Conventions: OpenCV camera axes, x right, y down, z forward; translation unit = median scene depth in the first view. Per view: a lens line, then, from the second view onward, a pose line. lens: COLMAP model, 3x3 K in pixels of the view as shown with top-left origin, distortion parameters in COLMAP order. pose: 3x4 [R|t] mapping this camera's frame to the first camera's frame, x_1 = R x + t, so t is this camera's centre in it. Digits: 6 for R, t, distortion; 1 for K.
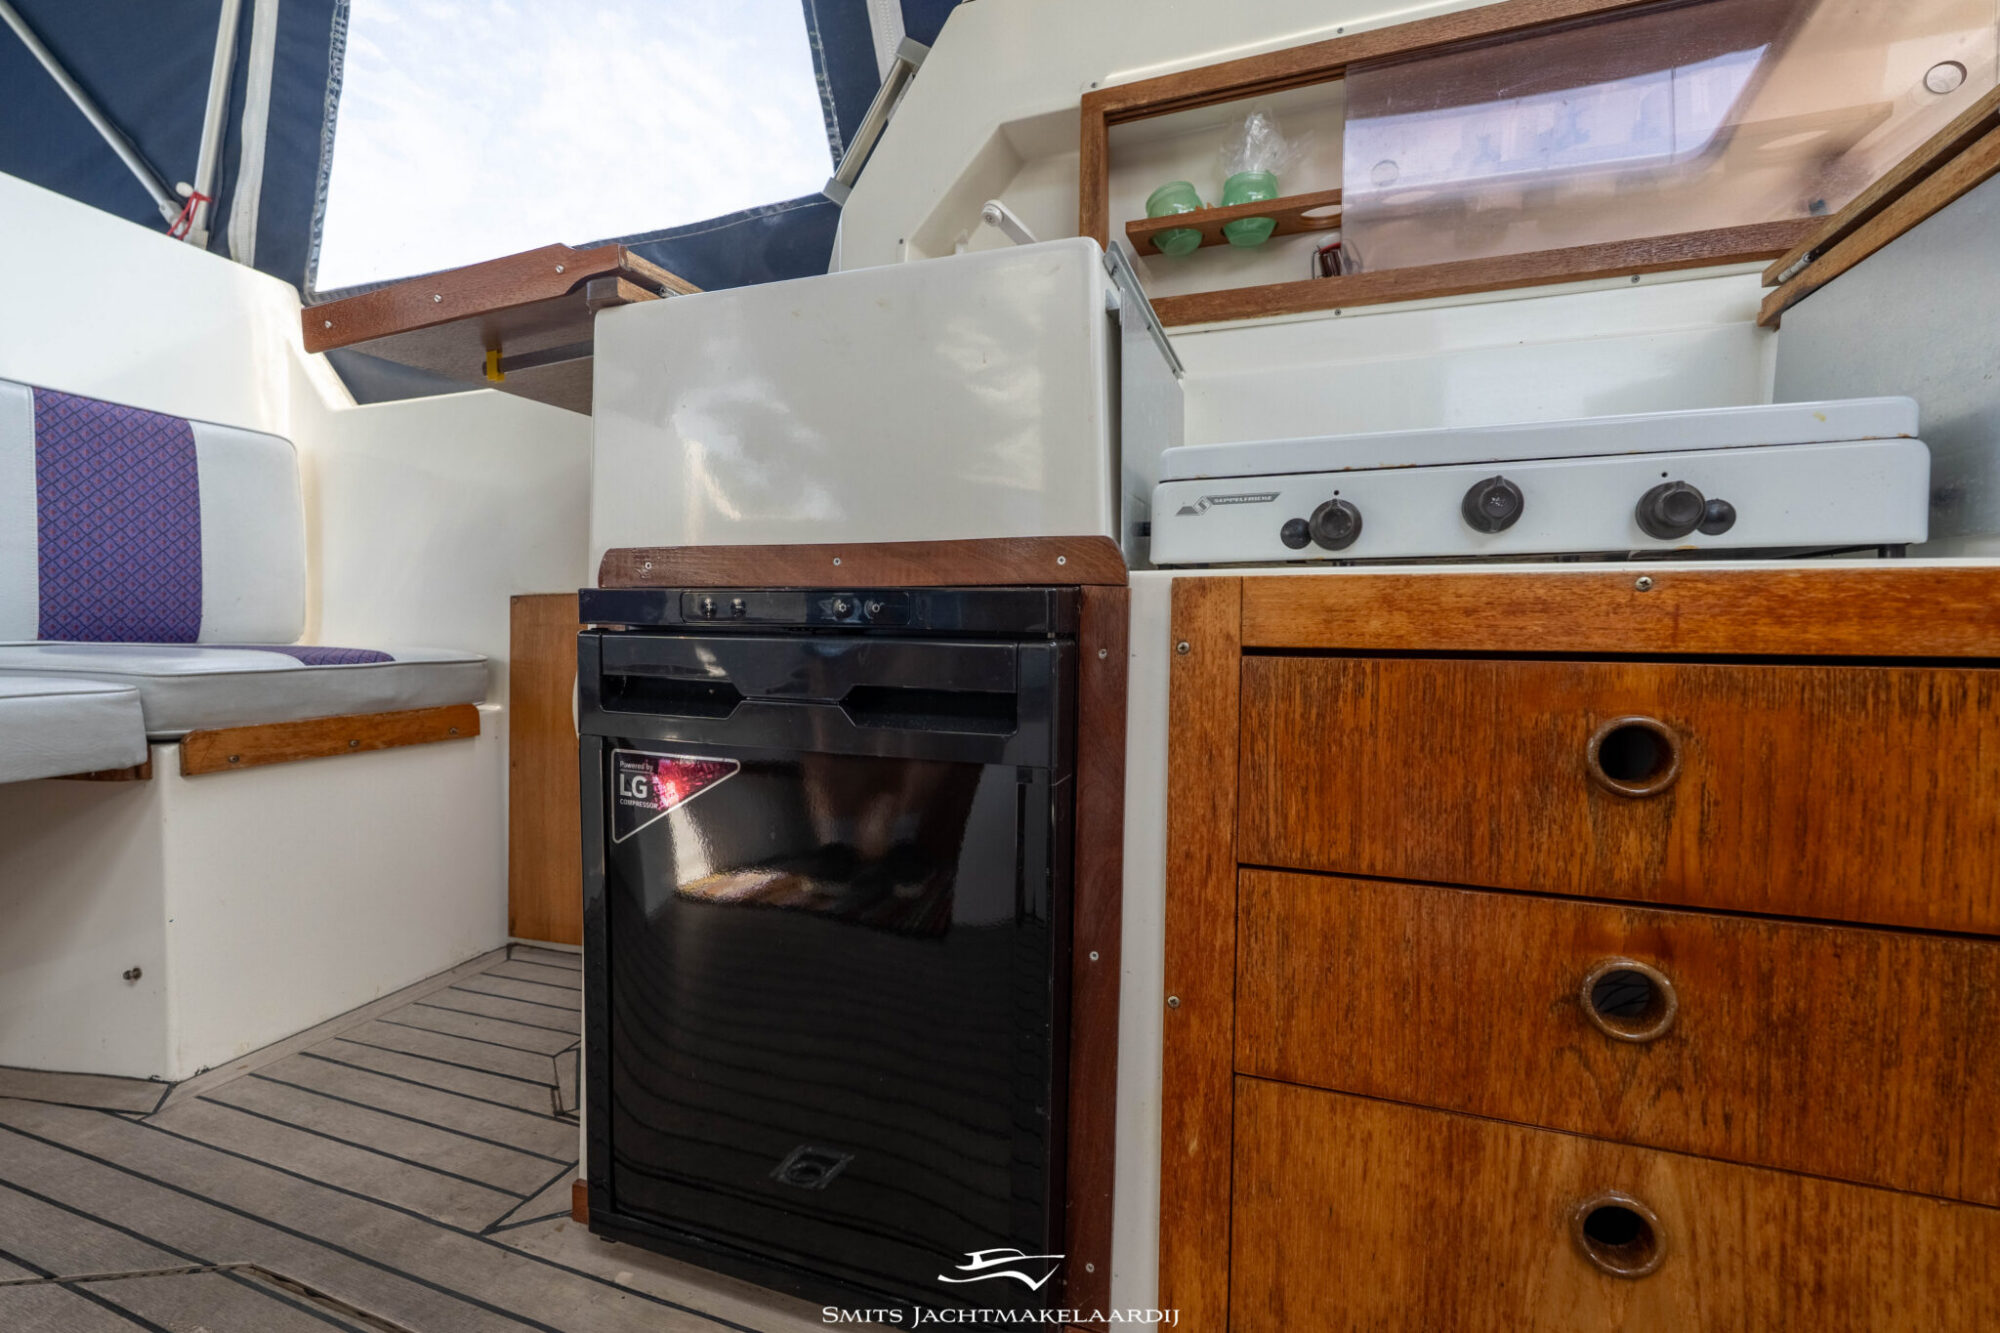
lens RADIAL K [[876.0, 0, 997.4], [0, 876.0, 677.6], [0, 0, 1]] dist [-0.005012, 0.000886]
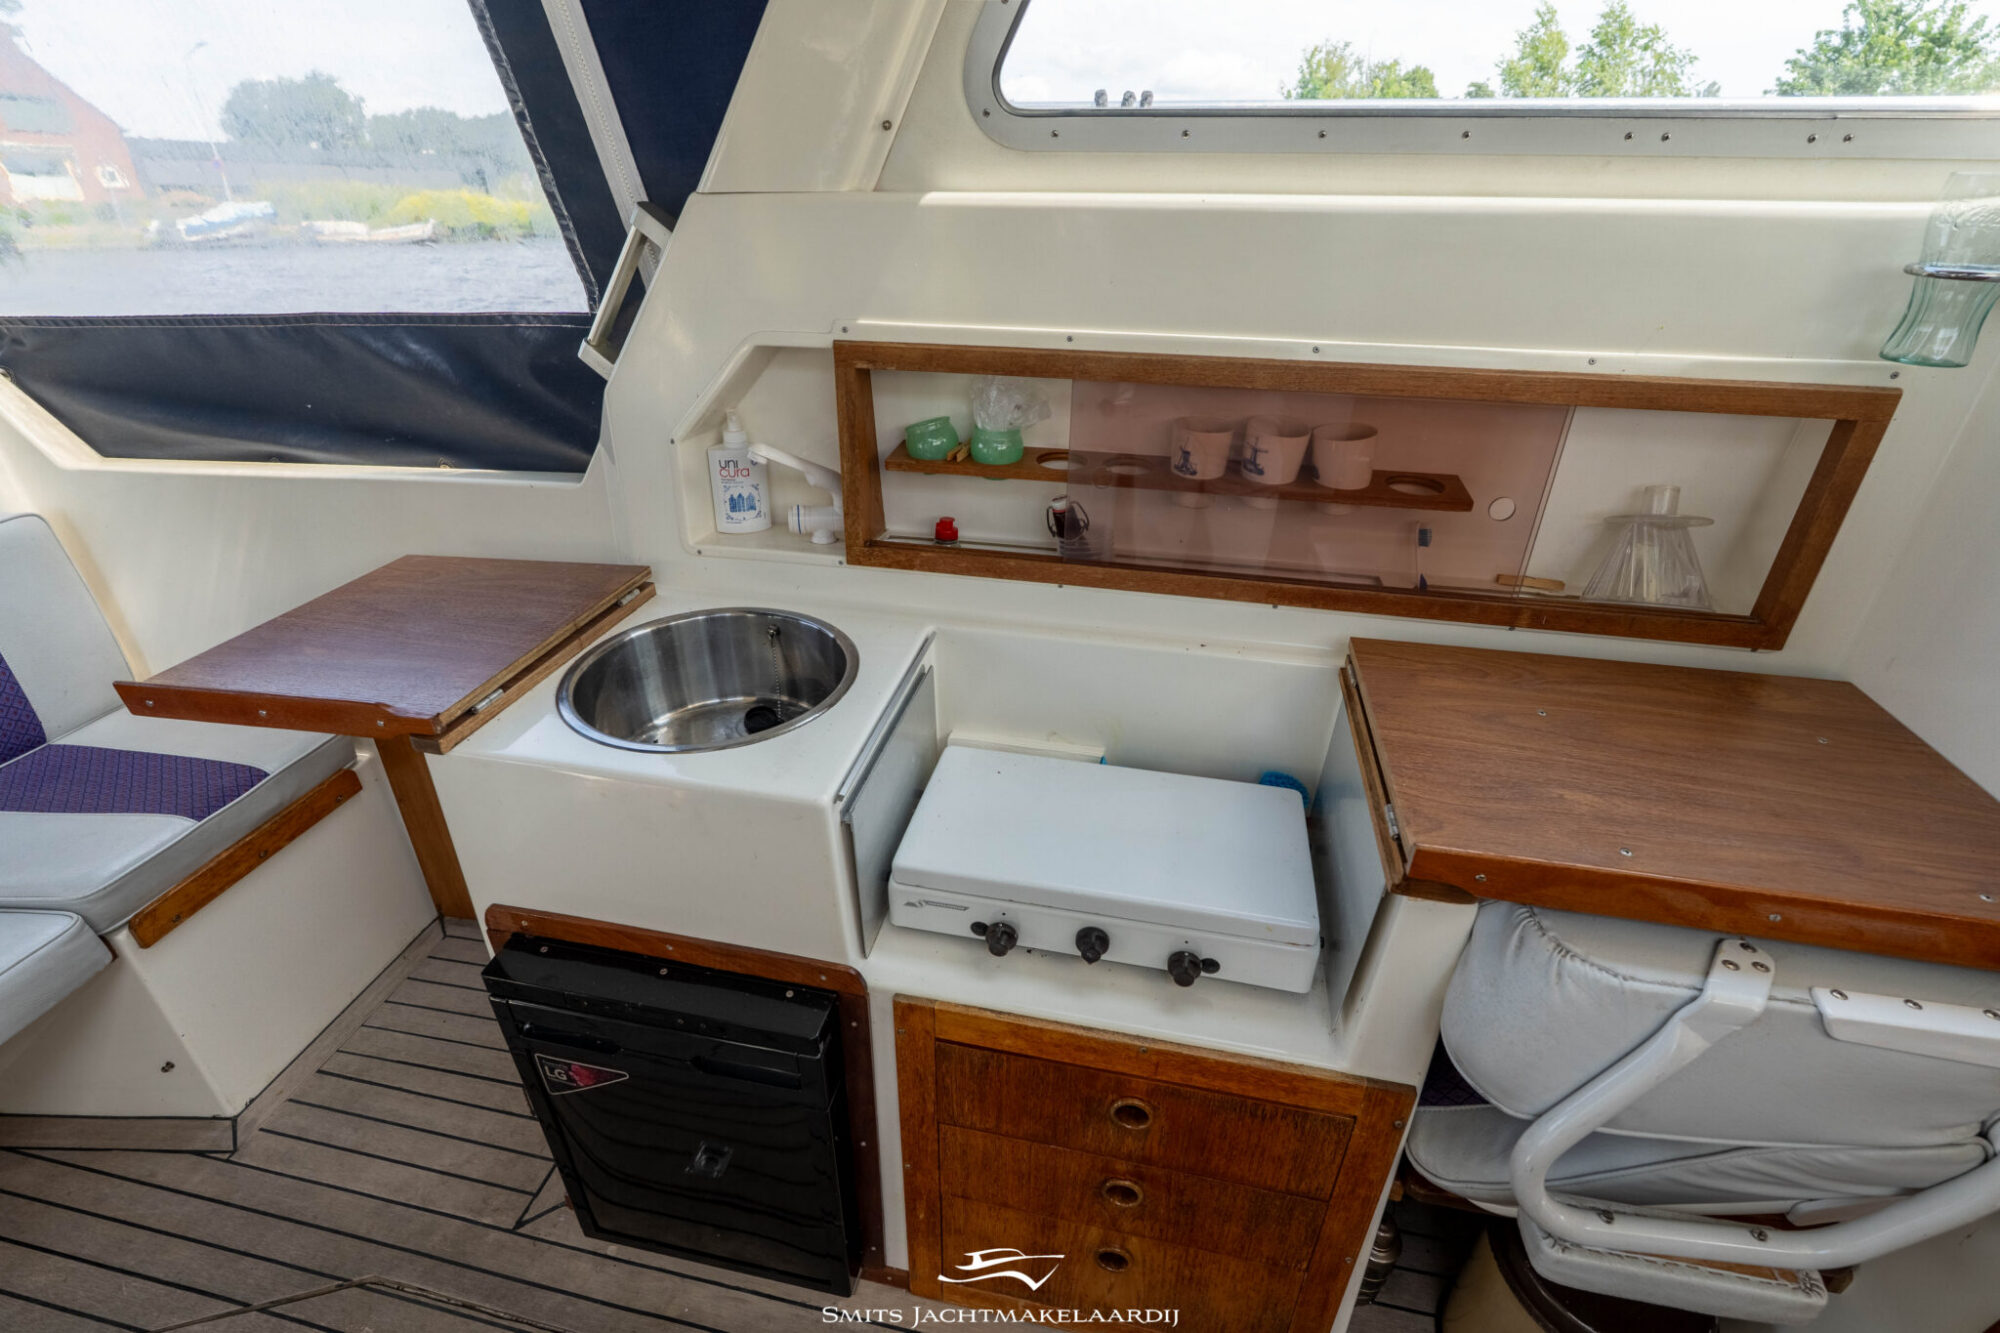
lens RADIAL K [[876.0, 0, 1000.4], [0, 876.0, 665.7], [0, 0, 1]] dist [-0.005012, 0.000886]
pose [[0.988712, -0.068588, 0.133207, 0.180686], [0.001939, 0.894848, 0.446366, -1.108021], [-0.149816, -0.441069, 0.884880, -0.136014]]
